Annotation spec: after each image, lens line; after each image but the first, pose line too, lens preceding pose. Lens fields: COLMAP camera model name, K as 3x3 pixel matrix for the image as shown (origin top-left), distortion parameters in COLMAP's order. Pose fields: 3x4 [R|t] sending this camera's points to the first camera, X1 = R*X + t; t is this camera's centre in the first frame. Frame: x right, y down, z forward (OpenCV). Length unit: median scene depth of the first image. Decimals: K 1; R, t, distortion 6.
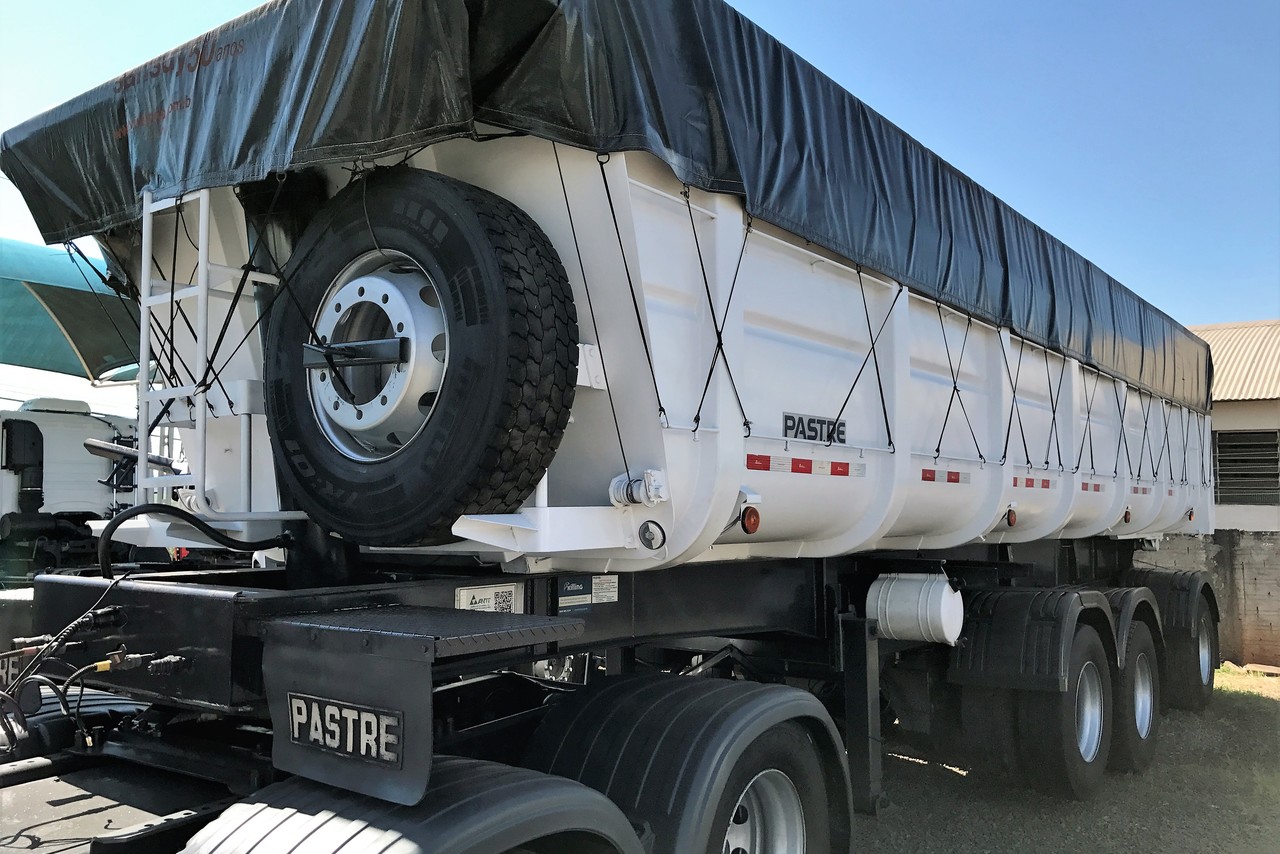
lens RADIAL K [[1009.9, 0, 640.0], [0, 1009.9, 427.0], [0, 0, 1]] dist [0.025788, -0.005421]
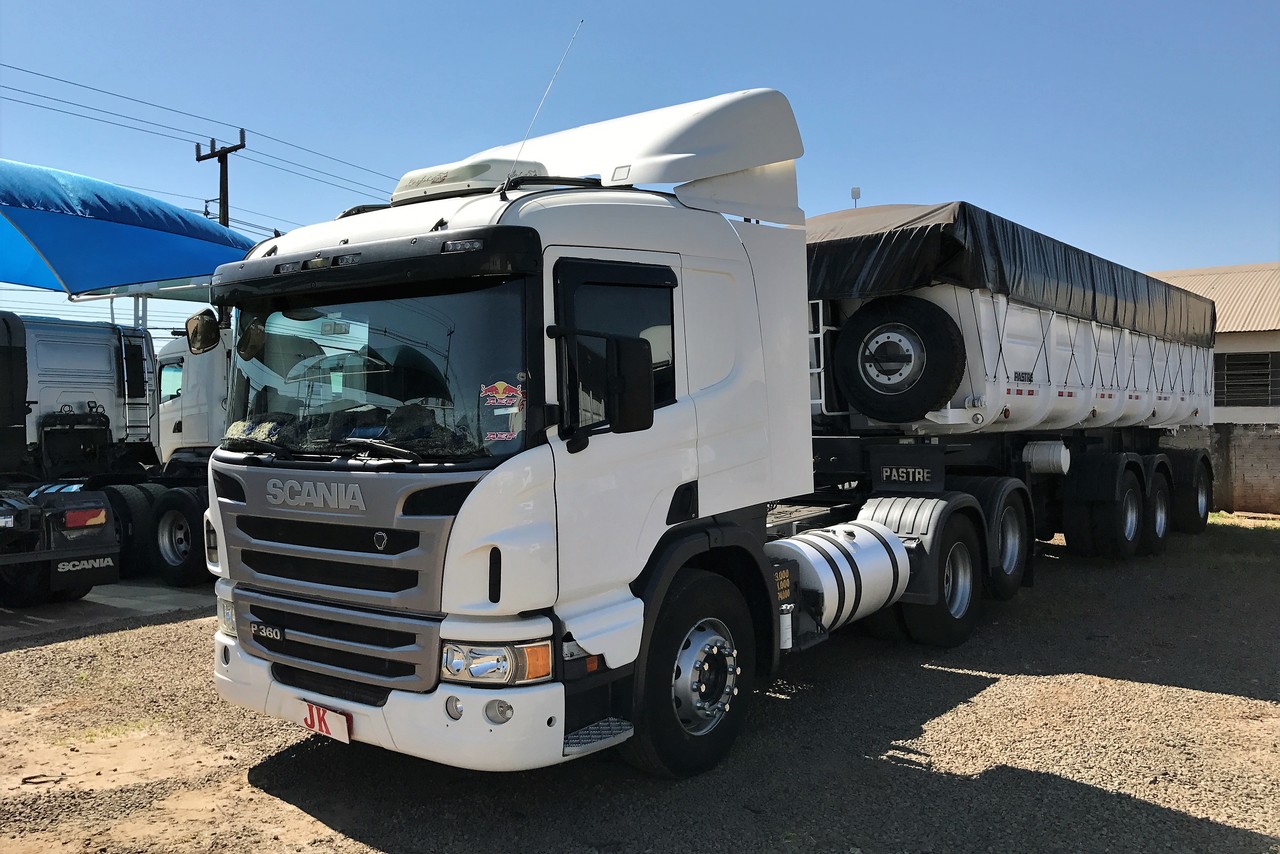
lens RADIAL K [[1009.9, 0, 640.0], [0, 1009.9, 427.0], [0, 0, 1]] dist [0.025788, -0.005421]
pose [[0.999417, -0.014982, -0.030678, -0.469408], [0.017532, 0.996258, 0.084627, -0.069604], [0.029295, -0.085116, 0.995940, -1.027965]]
